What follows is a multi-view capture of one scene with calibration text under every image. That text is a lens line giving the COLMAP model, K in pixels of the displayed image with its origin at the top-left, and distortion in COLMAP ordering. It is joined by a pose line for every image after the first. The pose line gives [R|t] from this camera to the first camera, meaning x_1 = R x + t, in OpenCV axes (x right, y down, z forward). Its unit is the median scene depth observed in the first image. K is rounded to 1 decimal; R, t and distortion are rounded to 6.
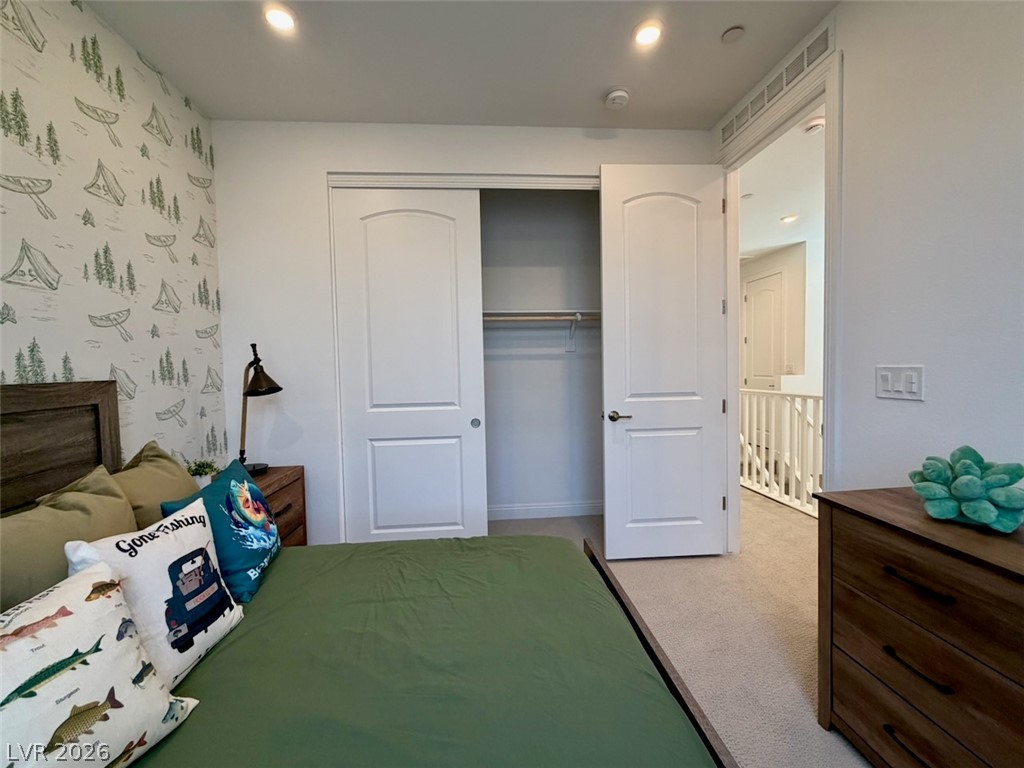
lens RADIAL K [[408.5, 0, 509.4], [0, 408.5, 384.1], [0, 0, 1]] dist [0.000802, -0.000338]
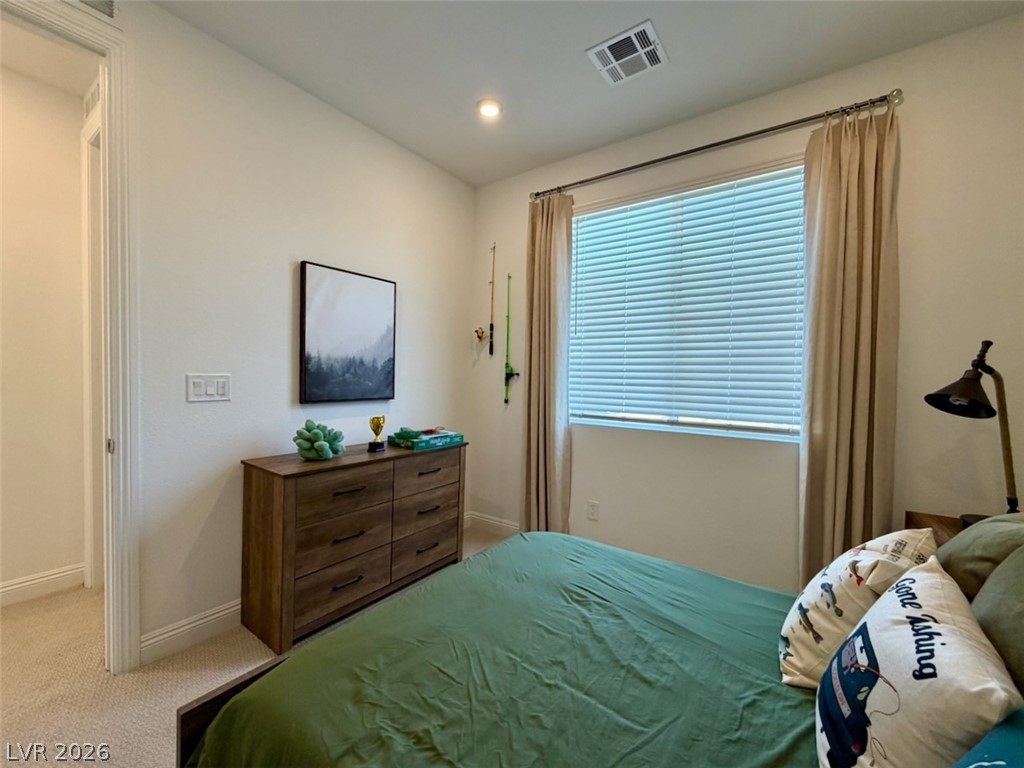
lens RADIAL K [[415.4, 0, 512.0], [0, 415.4, 384.0], [0, 0, 1]] dist [0.001760, 0.000143]
pose [[-0.768662, -0.008118, 0.639604, -0.579436], [0.026141, 0.998685, 0.044090, -0.047944], [-0.639121, 0.050610, -0.767439, 1.439799]]
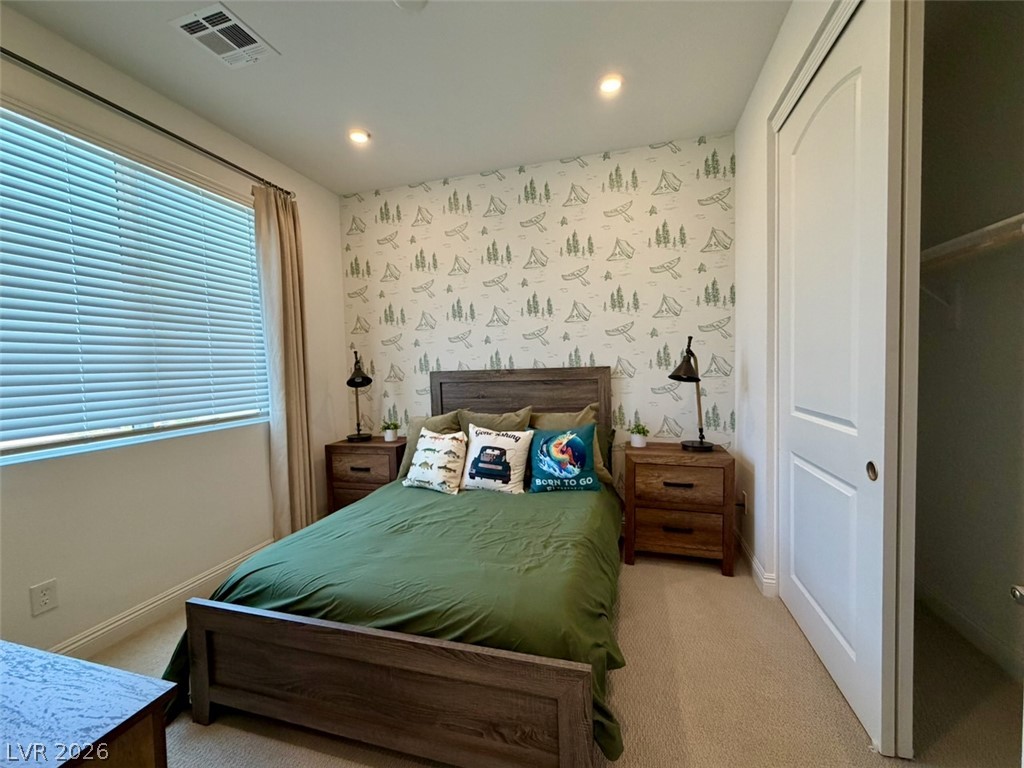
lens RADIAL K [[408.5, 0, 509.4], [0, 408.5, 384.1], [0, 0, 1]] dist [0.000802, -0.000338]
pose [[-0.350126, 0.072881, -0.933863, 0.948891], [-0.004761, 0.996817, 0.079579, -0.081275], [0.936691, 0.032309, -0.348664, 1.399753]]
